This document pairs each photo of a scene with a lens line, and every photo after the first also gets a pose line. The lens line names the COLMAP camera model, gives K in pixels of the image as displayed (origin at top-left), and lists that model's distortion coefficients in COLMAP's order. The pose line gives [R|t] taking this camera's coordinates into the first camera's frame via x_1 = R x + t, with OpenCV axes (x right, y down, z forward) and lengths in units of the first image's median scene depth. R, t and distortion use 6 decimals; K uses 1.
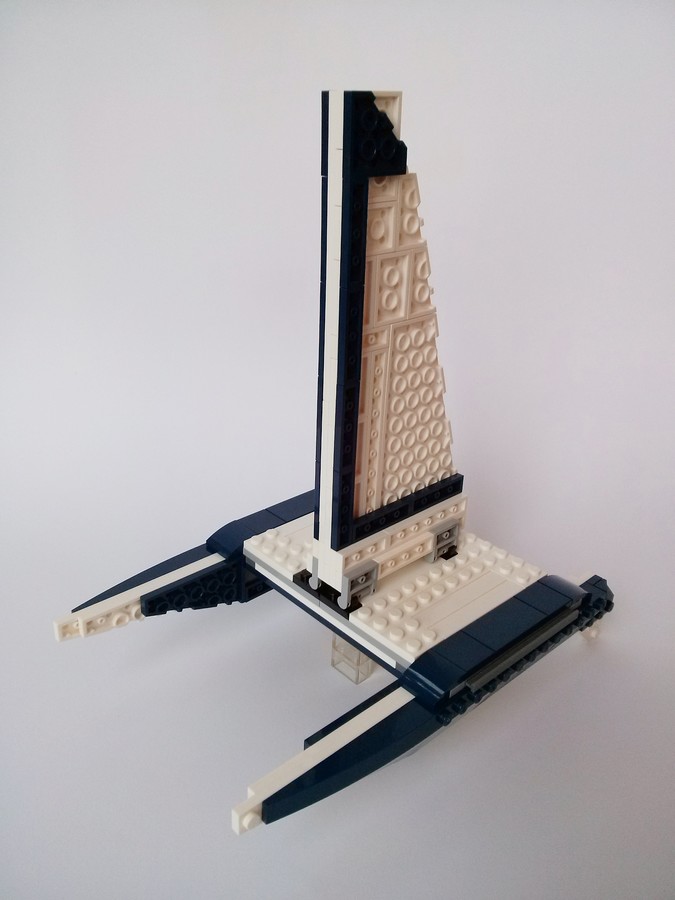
lens RADIAL K [[800.1, 0, 344.8], [0, 800.1, 446.0], [0, 0, 1]] dist [0.052535, -0.115646]
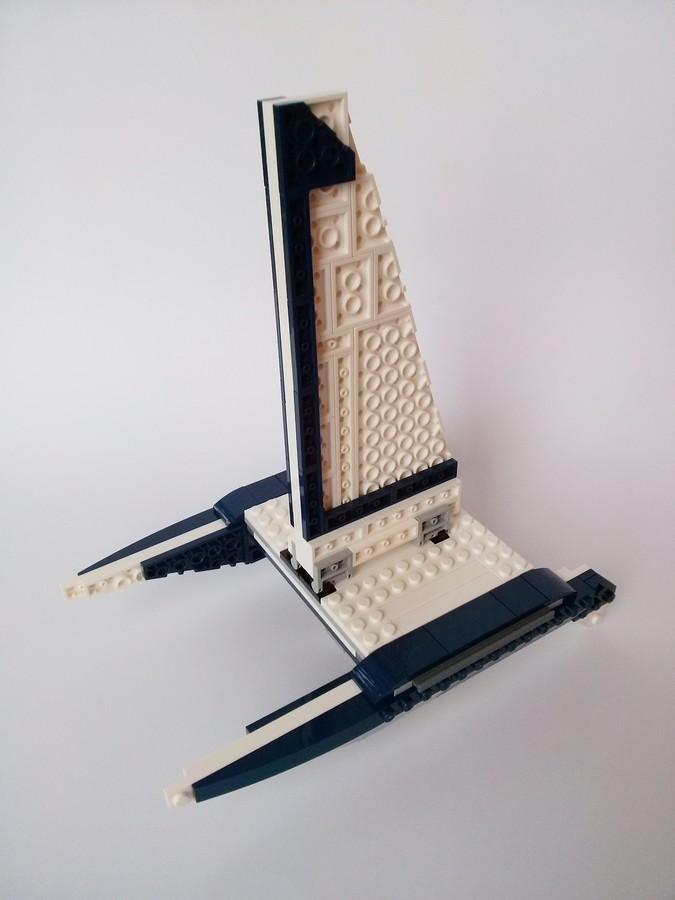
lens RADIAL K [[800.1, 0, 341.4], [0, 800.1, 443.9], [0, 0, 1]] dist [0.052535, -0.115646]
pose [[0.981601, 0.050991, -0.184011, 0.211176], [-0.022913, 0.988176, 0.151602, -0.146228], [0.189566, -0.144596, 0.971163, 0.023755]]
